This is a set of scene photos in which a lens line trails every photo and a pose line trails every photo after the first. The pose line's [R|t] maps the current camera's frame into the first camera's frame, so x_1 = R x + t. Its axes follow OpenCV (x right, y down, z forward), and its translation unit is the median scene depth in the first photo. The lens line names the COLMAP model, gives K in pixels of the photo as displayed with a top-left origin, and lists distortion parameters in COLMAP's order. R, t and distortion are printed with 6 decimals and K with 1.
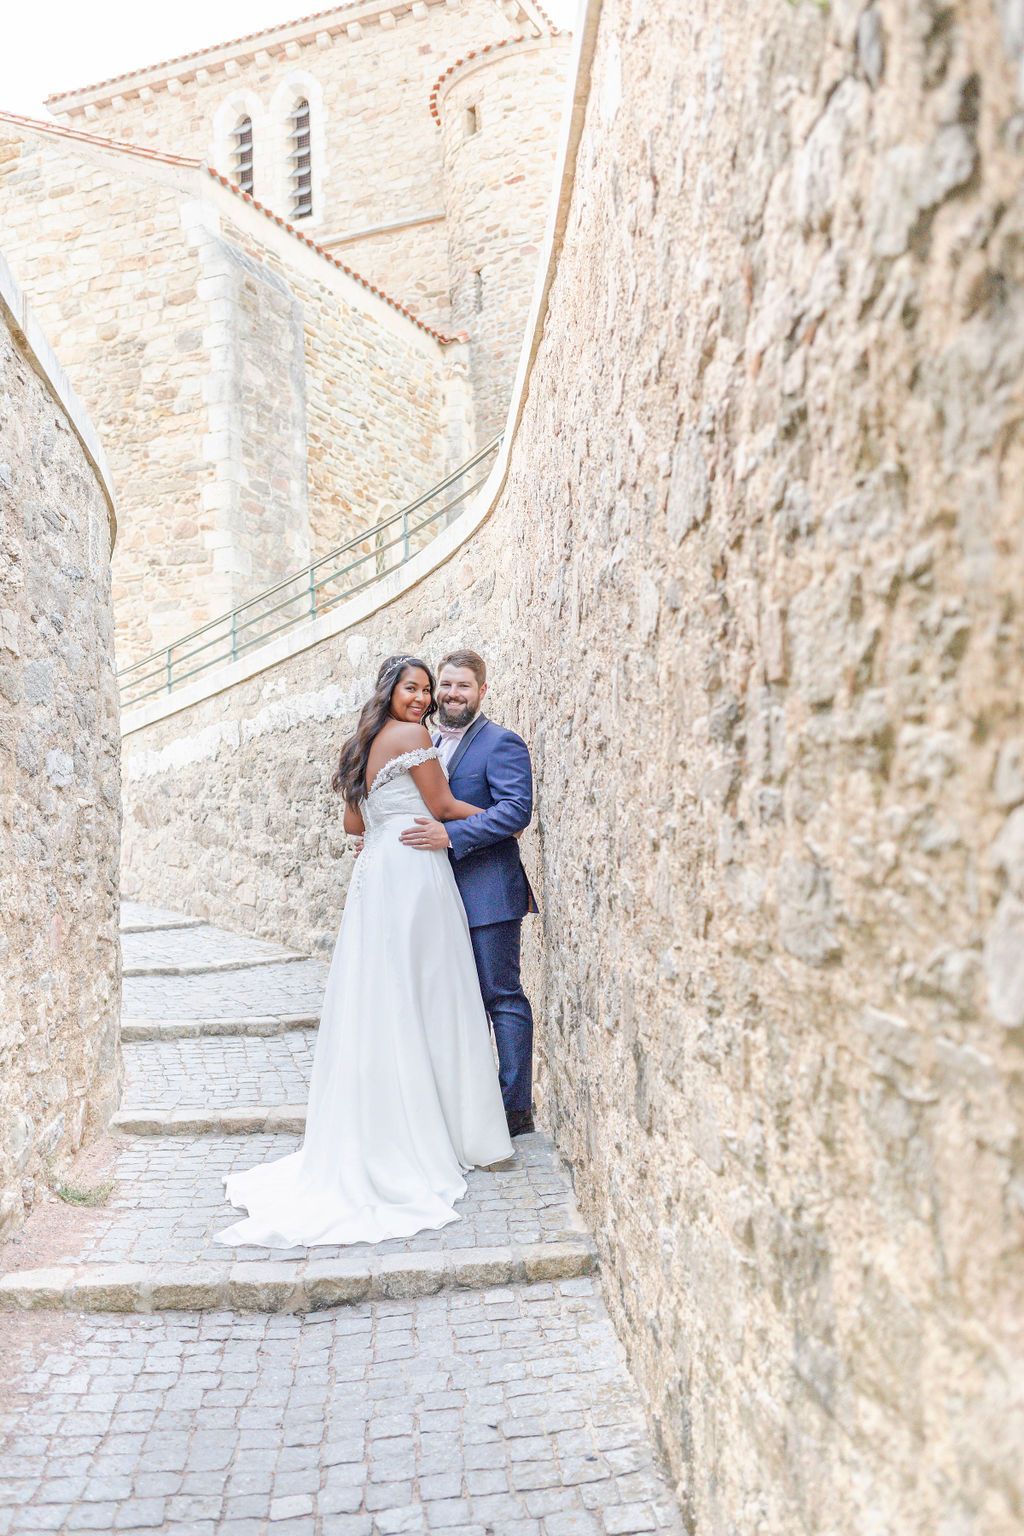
lens RADIAL K [[1533.8, 0, 521.3], [0, 1533.8, 792.0], [0, 0, 1]] dist [0.020869, -0.023586]
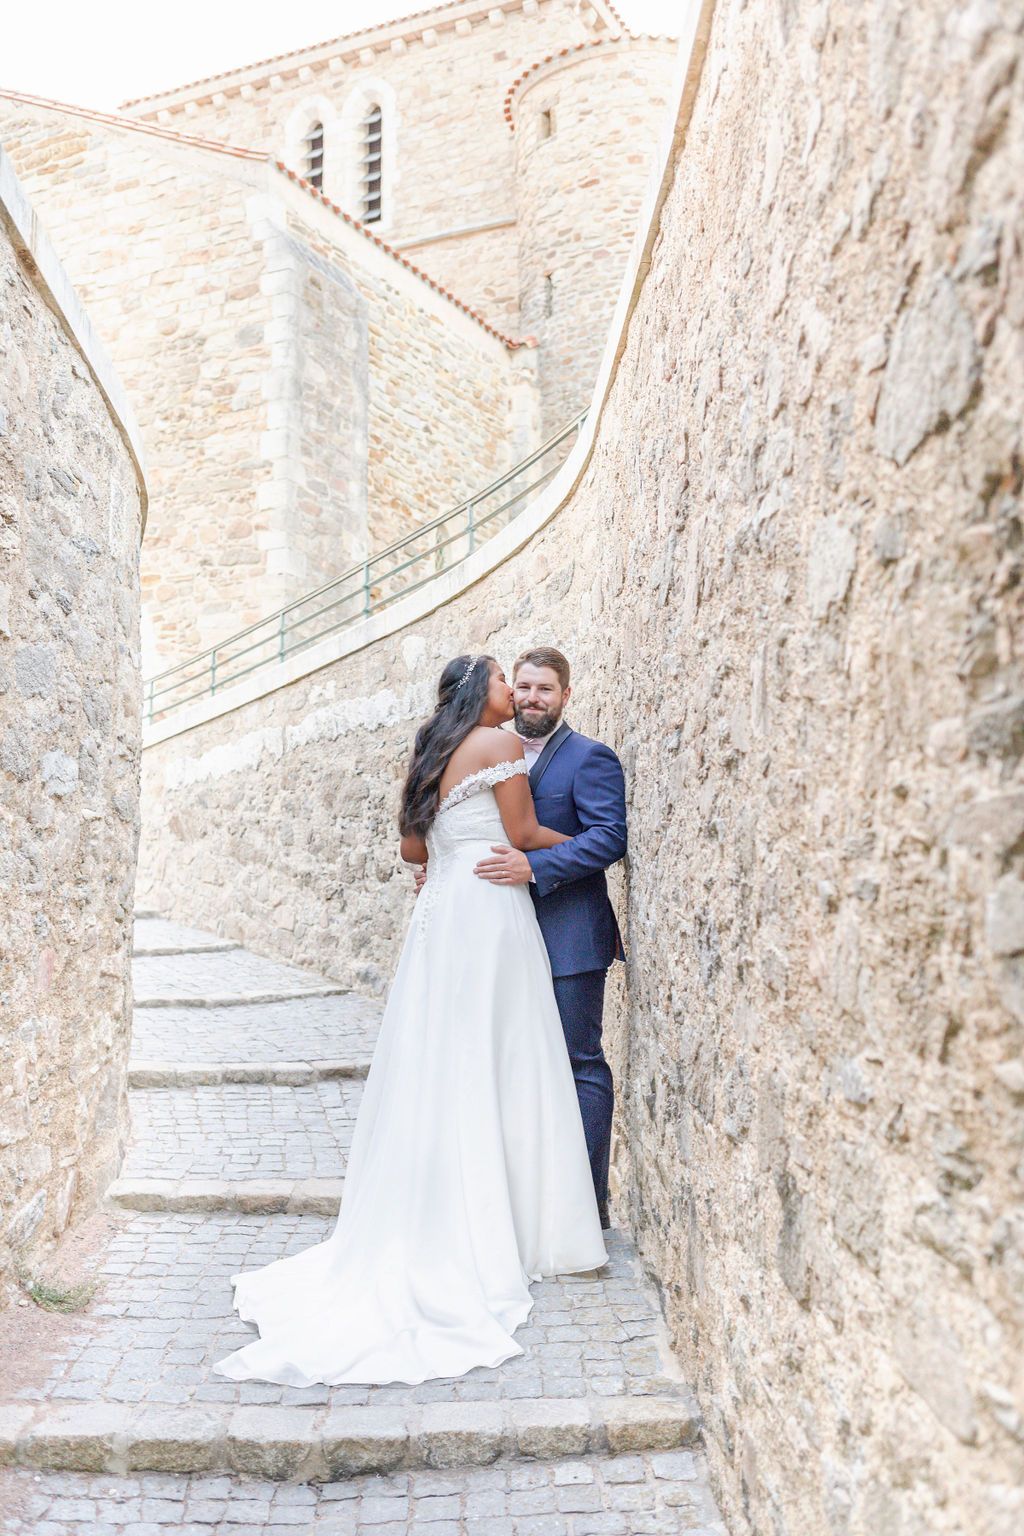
lens RADIAL K [[1526.6, 0, 505.4], [0, 1526.6, 732.9], [0, 0, 1]] dist [0.019357, -0.021138]
pose [[0.998689, 0.025920, -0.044141, -0.011618], [-0.028097, 0.998382, -0.049444, -0.001749], [0.042788, 0.050620, 0.997801, 0.102402]]
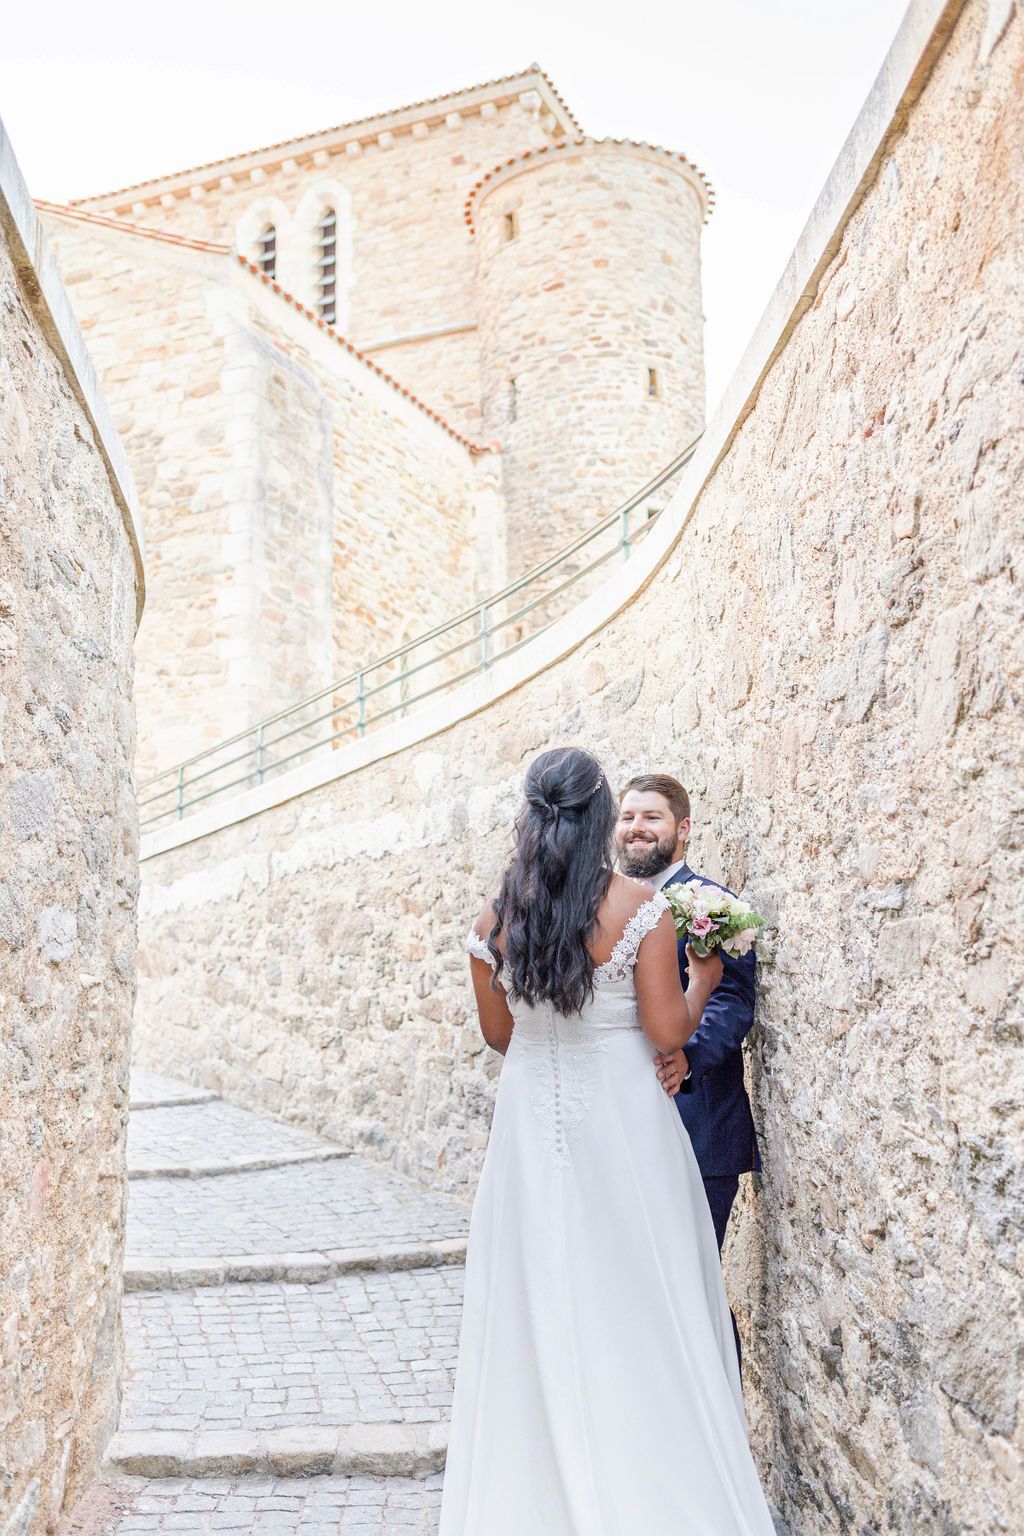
lens RADIAL K [[1509.1, 0, 508.8], [0, 1509.1, 784.6], [0, 0, 1]] dist [0.019651, -0.027302]
pose [[0.999776, 0.020679, 0.004475, -0.064668], [-0.020202, 0.995862, -0.088608, -0.015366], [-0.006289, 0.088497, 0.996057, 0.202047]]
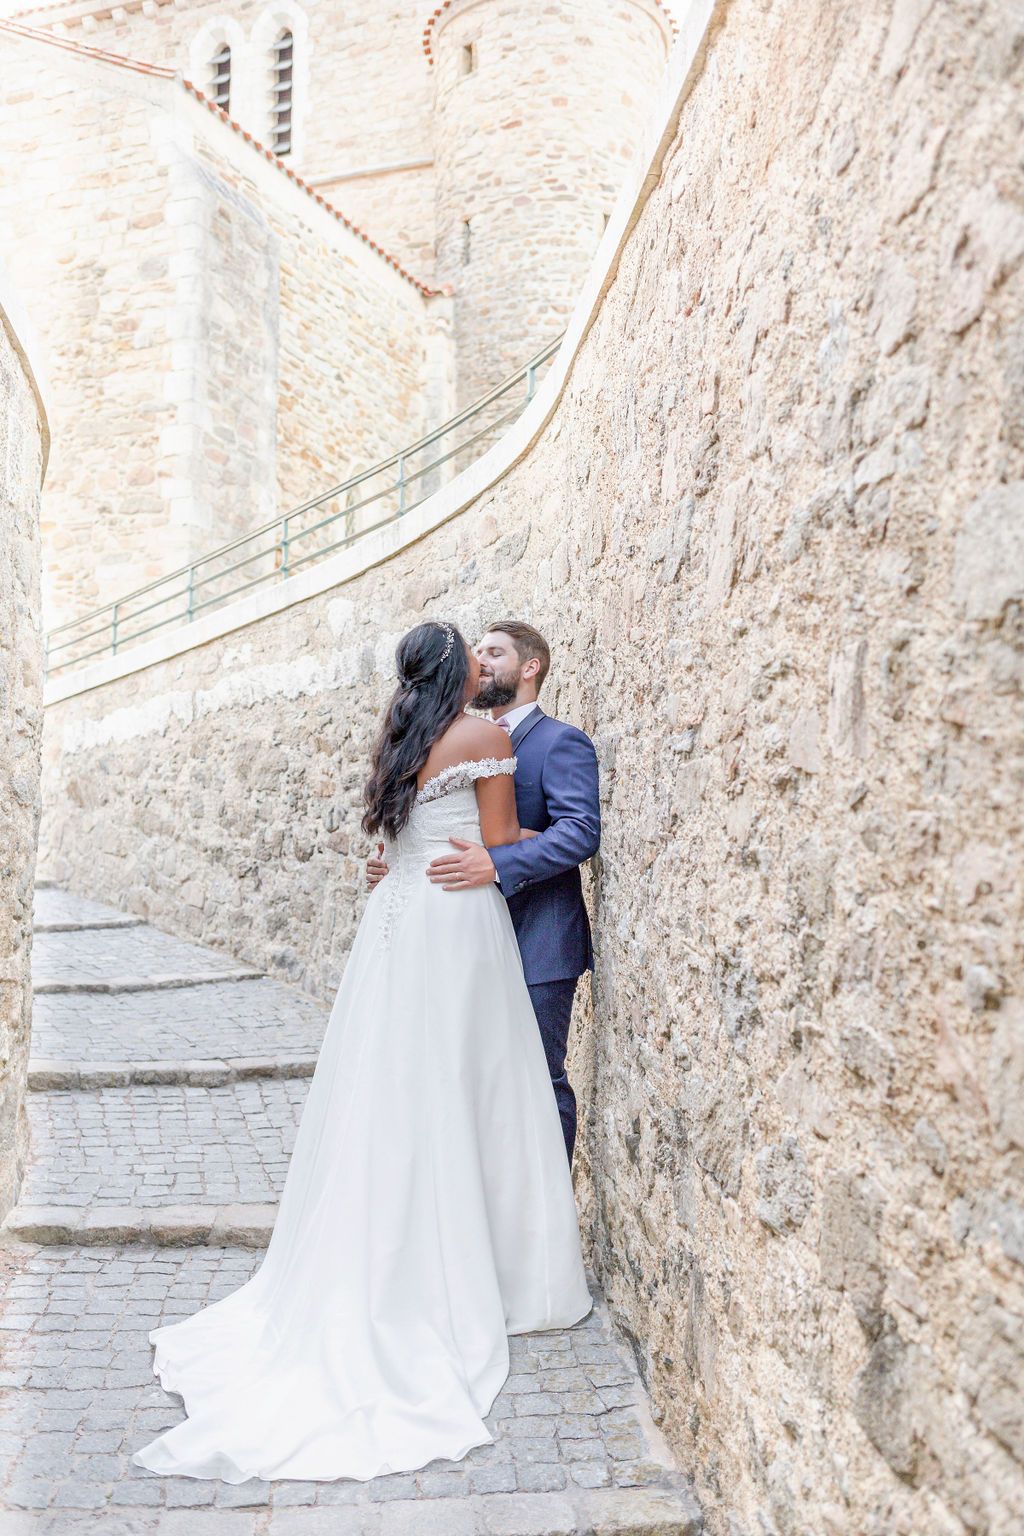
lens RADIAL K [[1495.3, 0, 514.7], [0, 1495.3, 790.3], [0, 0, 1]] dist [0.018994, -0.021131]
pose [[0.998228, 0.046898, 0.036620, -0.035511], [-0.047465, 0.998764, 0.014771, -0.013345], [-0.035882, -0.016483, 0.999220, 0.170463]]
